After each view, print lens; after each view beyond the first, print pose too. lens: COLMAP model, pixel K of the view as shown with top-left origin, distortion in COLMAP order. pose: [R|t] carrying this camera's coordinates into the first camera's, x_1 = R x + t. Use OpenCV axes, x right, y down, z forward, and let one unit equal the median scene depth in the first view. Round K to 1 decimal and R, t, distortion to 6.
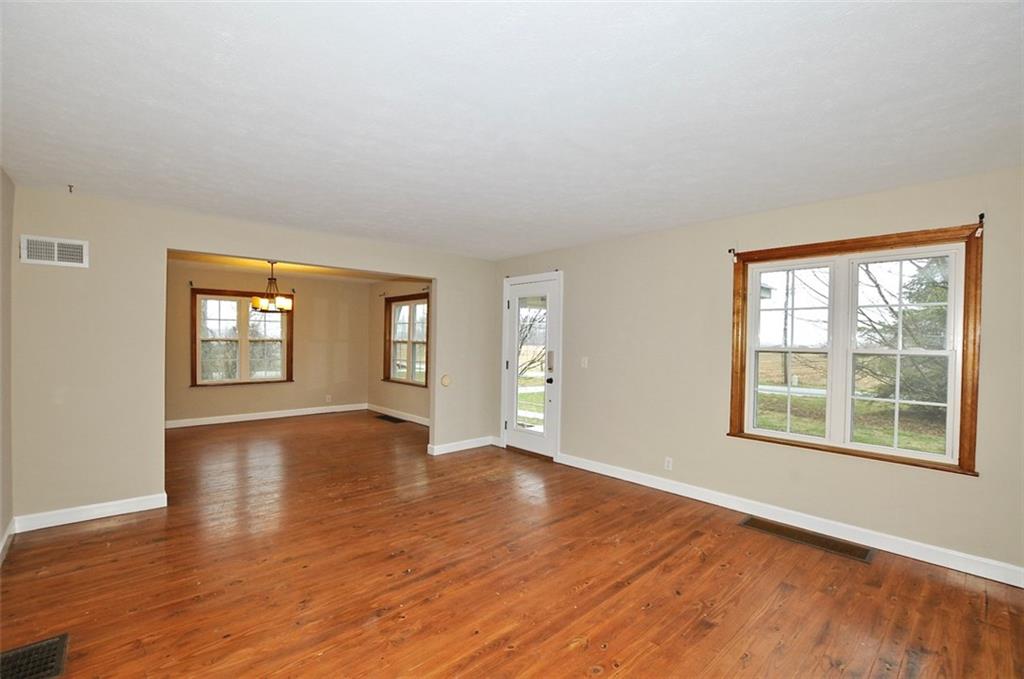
lens RADIAL K [[448.9, 0, 517.0], [0, 448.9, 345.5], [0, 0, 1]] dist [-0.038801, 0.007879]
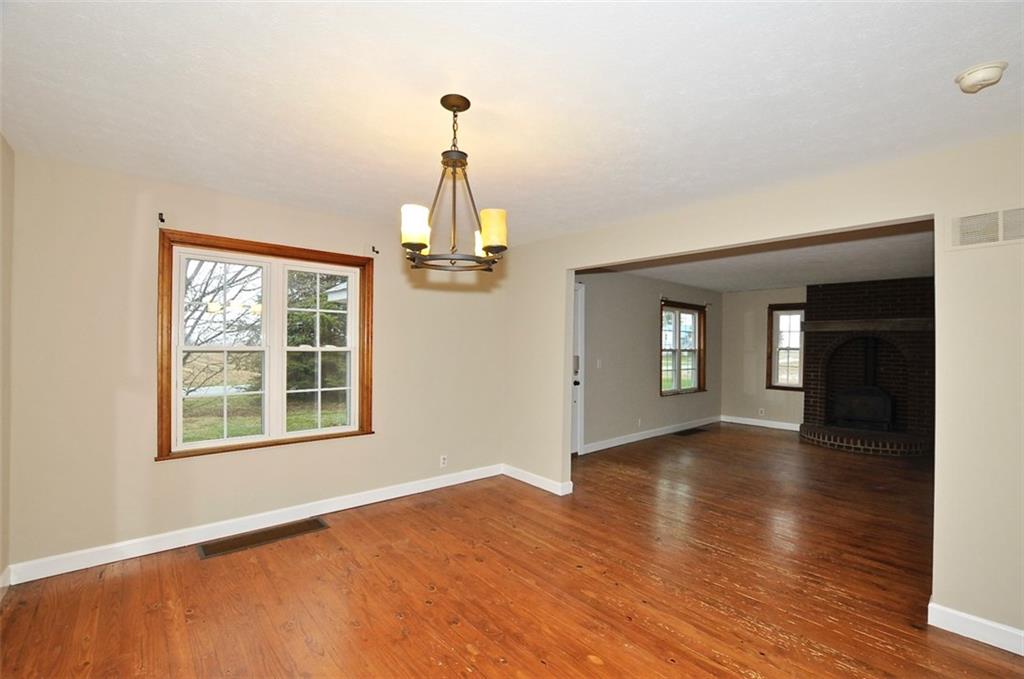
lens RADIAL K [[448.9, 0, 517.0], [0, 448.9, 345.5], [0, 0, 1]] dist [-0.038801, 0.007879]
pose [[0.024229, -0.013027, 0.999622, -1.486828], [0.001385, 0.999915, 0.012997, -0.039908], [-0.999705, 0.001069, 0.024245, 1.638509]]
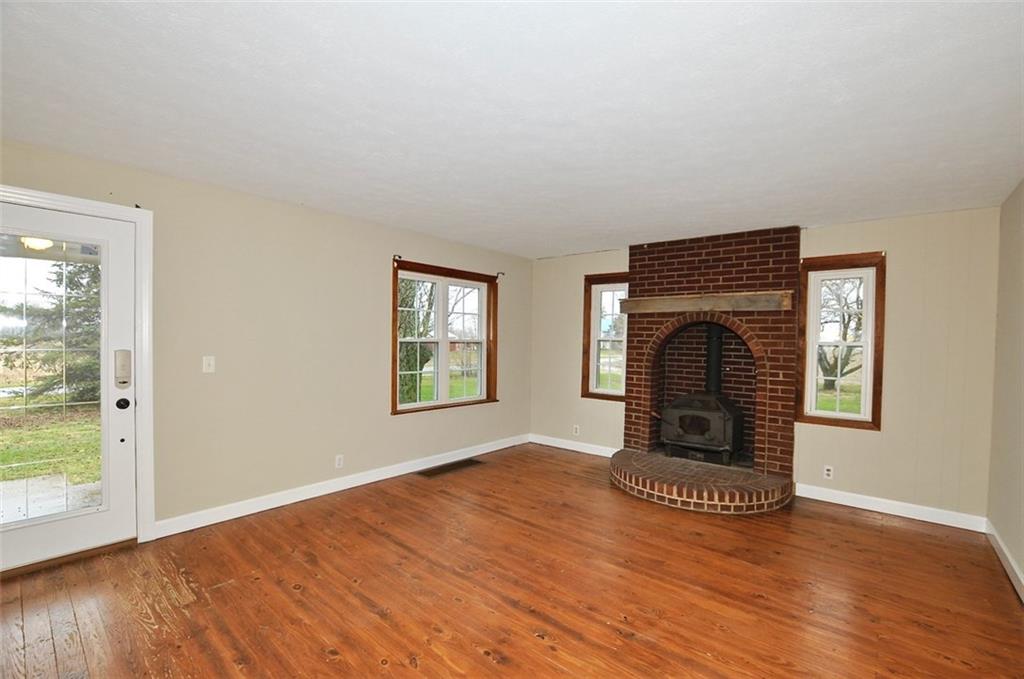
lens RADIAL K [[448.9, 0, 517.0], [0, 448.9, 345.5], [0, 0, 1]] dist [-0.038801, 0.007879]
pose [[-0.122611, -0.028604, 0.992043, -0.755830], [-0.003883, 0.999591, 0.028342, -0.014895], [-0.992447, -0.000377, -0.122672, 0.861331]]
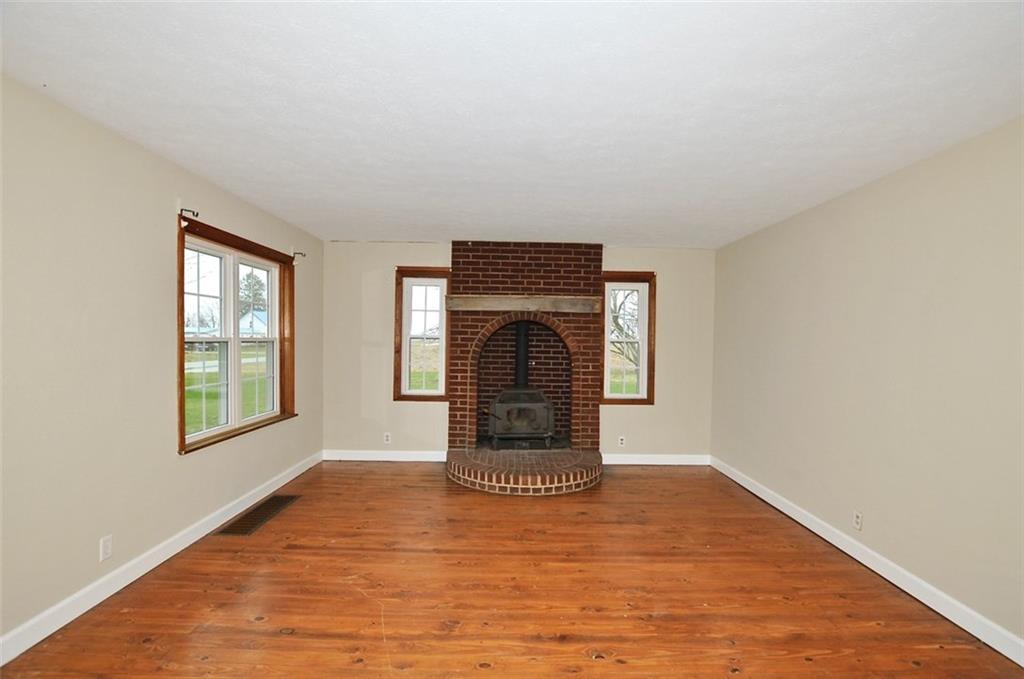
lens RADIAL K [[448.9, 0, 517.0], [0, 448.9, 345.5], [0, 0, 1]] dist [-0.038801, 0.007879]
pose [[-0.740297, -0.031353, 0.671548, -0.470104], [-0.013168, 0.999397, 0.032144, -0.016319], [-0.672151, 0.014954, -0.740263, 1.226001]]
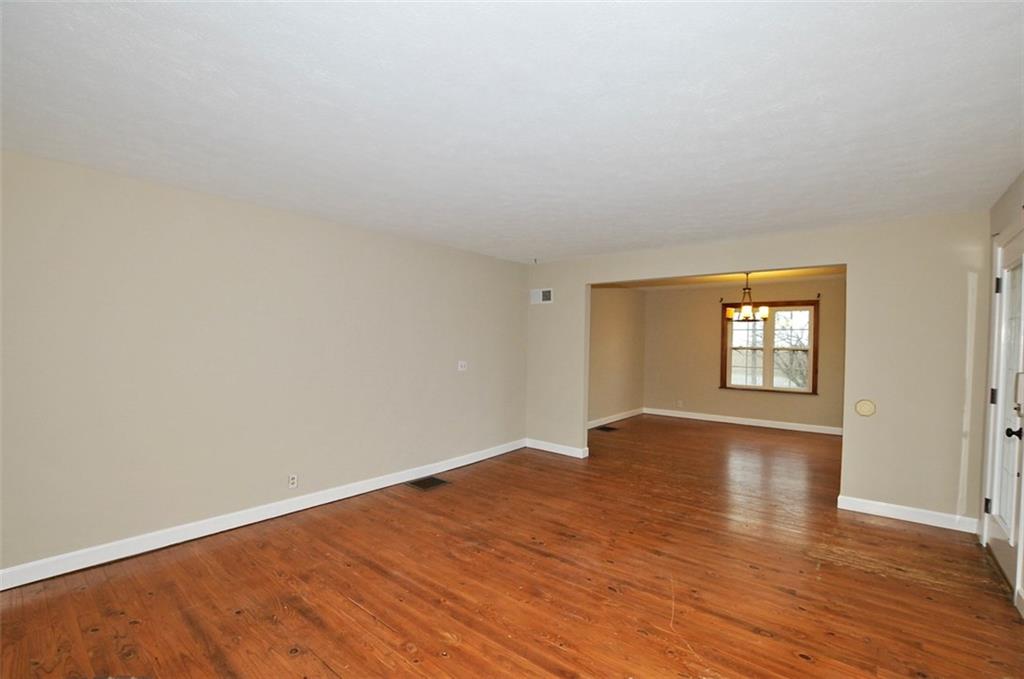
lens RADIAL K [[448.9, 0, 517.0], [0, 448.9, 345.5], [0, 0, 1]] dist [-0.038801, 0.007879]
pose [[0.138837, -0.000458, -0.990315, 0.678124], [-0.026904, 0.999629, -0.004234, -0.000256], [0.989950, 0.027231, 0.138773, 0.576460]]
